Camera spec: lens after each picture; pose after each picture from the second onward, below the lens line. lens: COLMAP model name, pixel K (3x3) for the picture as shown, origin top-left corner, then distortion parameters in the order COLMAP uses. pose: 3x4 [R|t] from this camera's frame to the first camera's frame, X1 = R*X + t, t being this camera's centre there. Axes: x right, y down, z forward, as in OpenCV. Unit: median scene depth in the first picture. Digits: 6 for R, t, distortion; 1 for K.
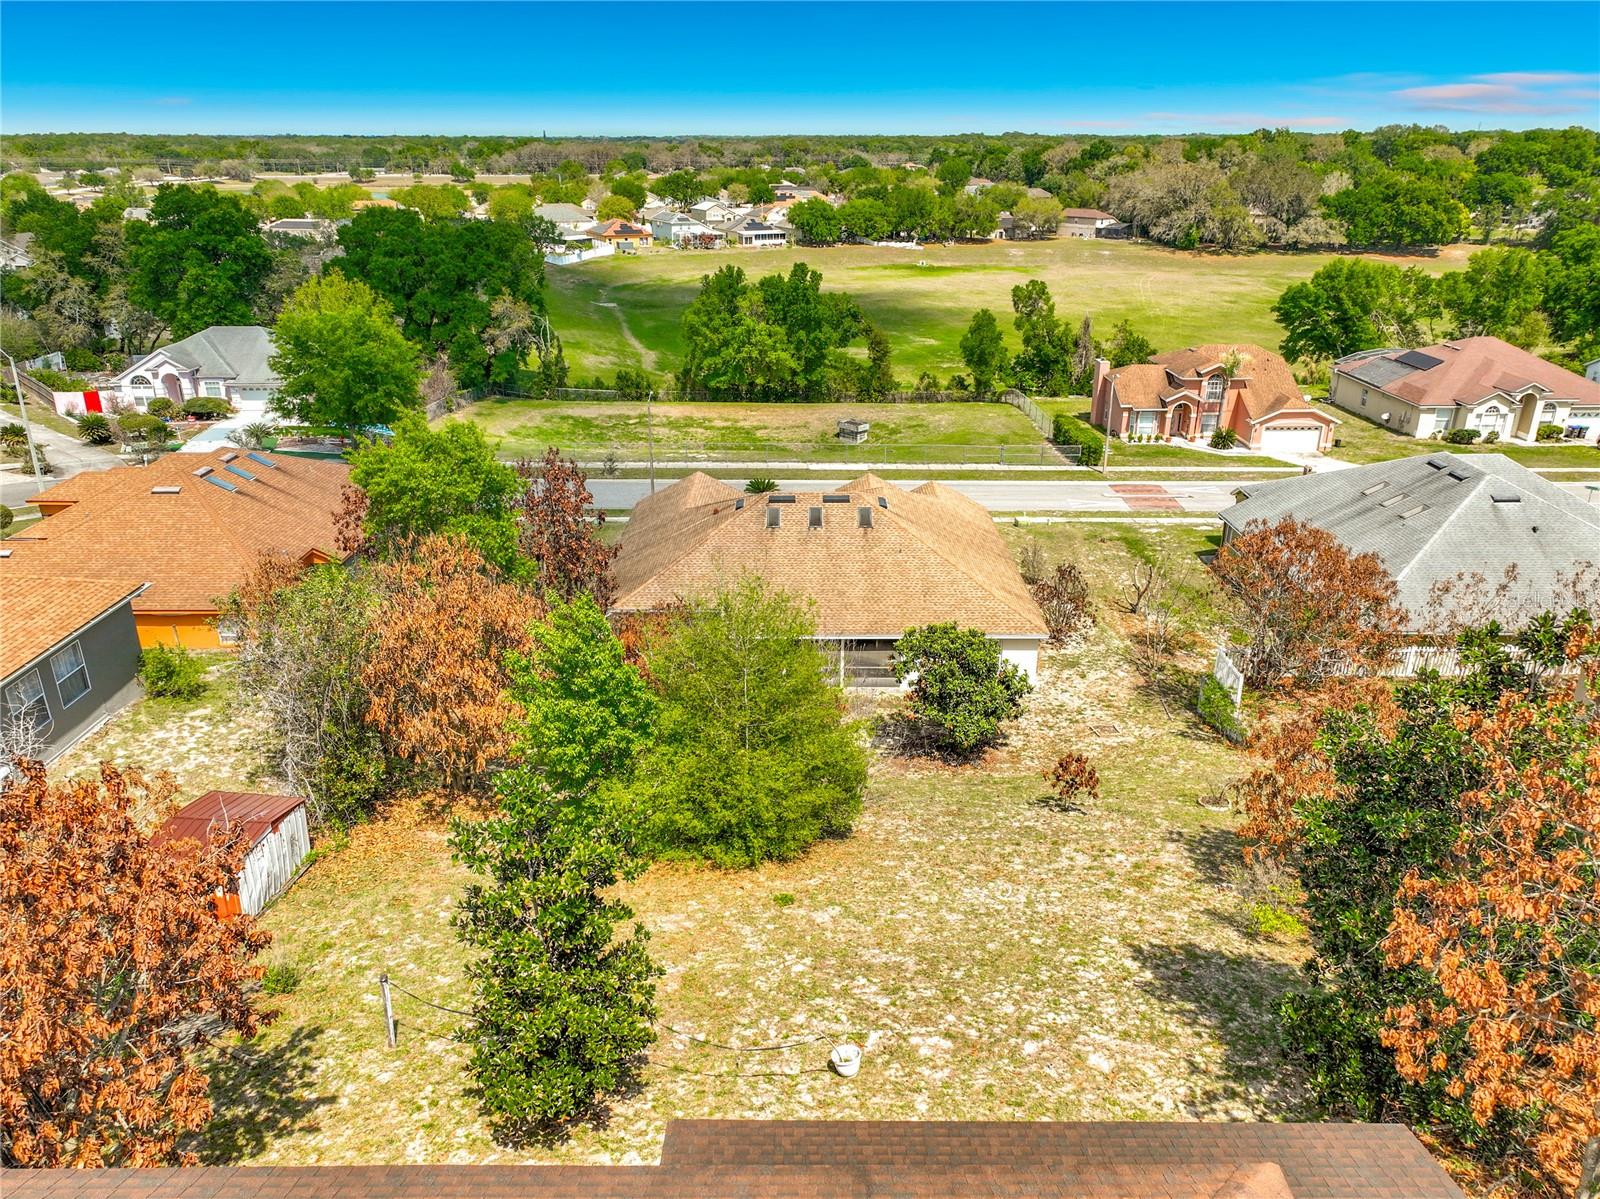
lens RADIAL K [[1160.4, 0, 800.0], [0, 1160.4, 599.5], [0, 0, 1]] dist [0.002738, 0.012378]
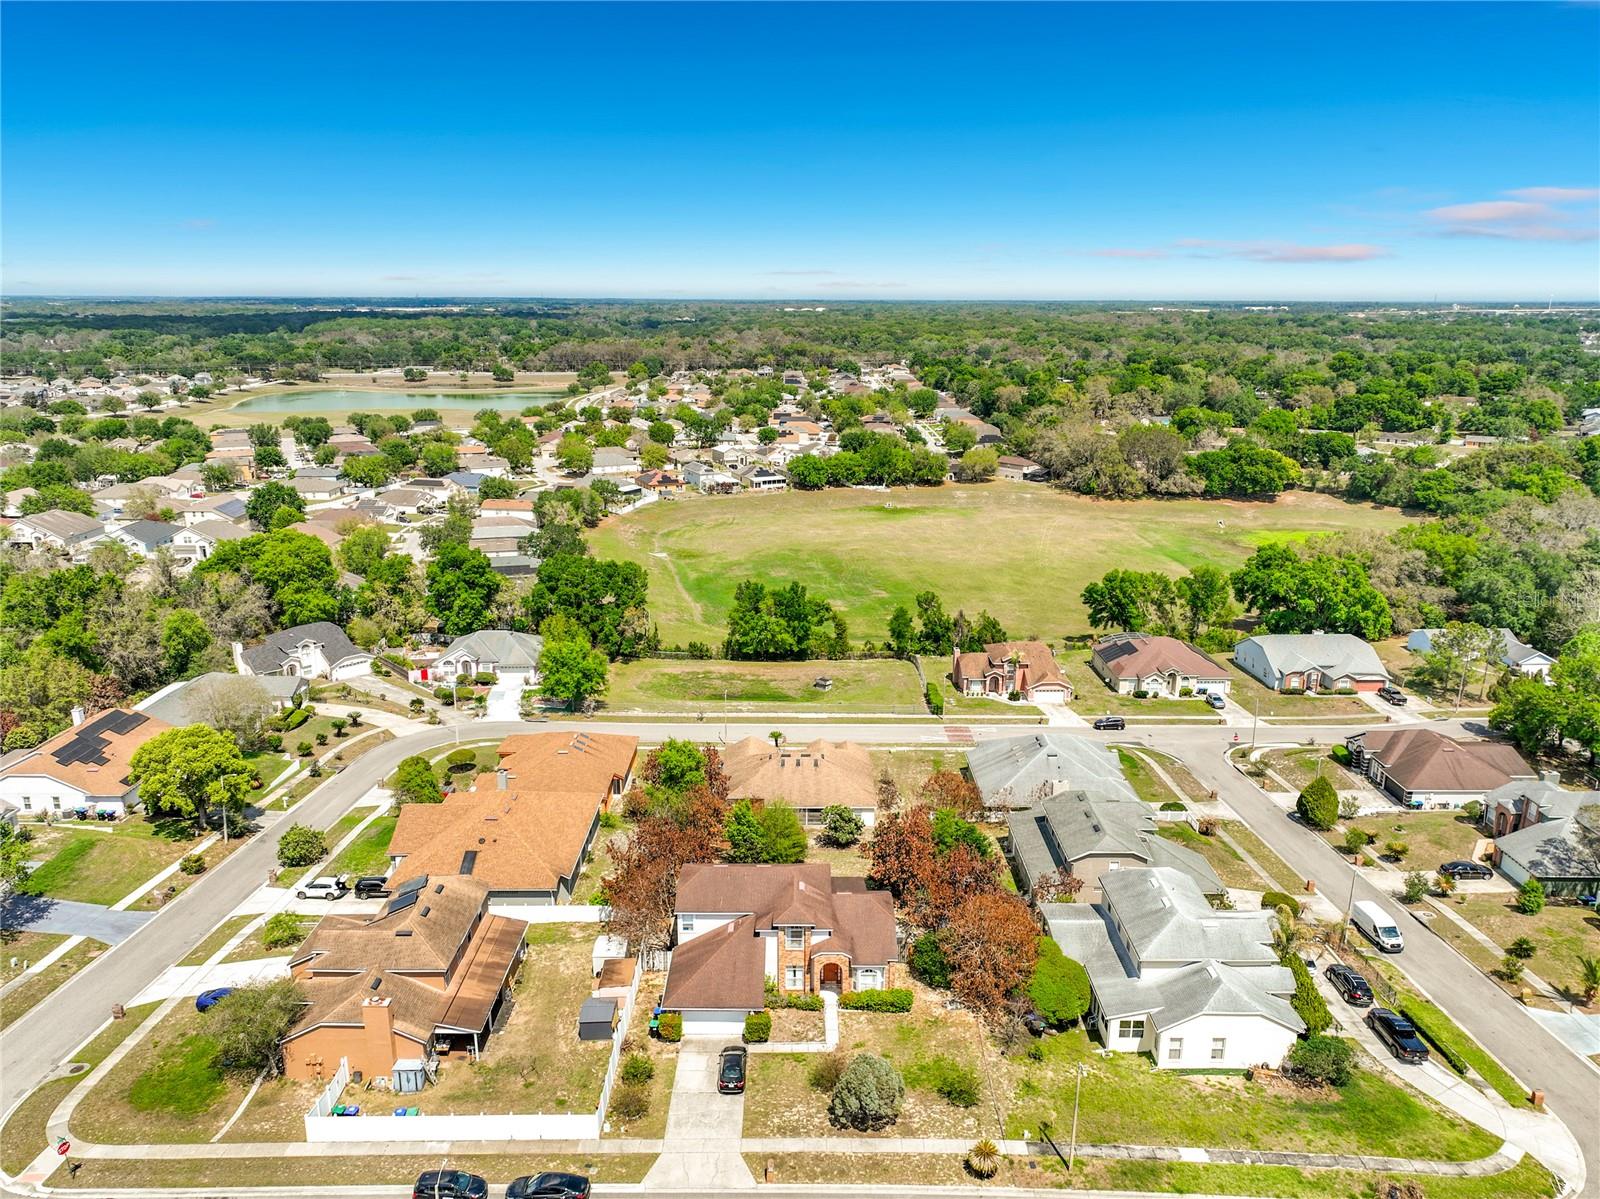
lens RADIAL K [[1160.4, 0, 800.0], [0, 1160.4, 599.5], [0, 0, 1]] dist [0.002738, 0.012378]
pose [[0.999998, 0.001695, 0.001110, 0.005846], [-0.001547, 0.992562, -0.121734, -0.049153], [-0.001309, 0.121732, 0.992562, -0.728521]]
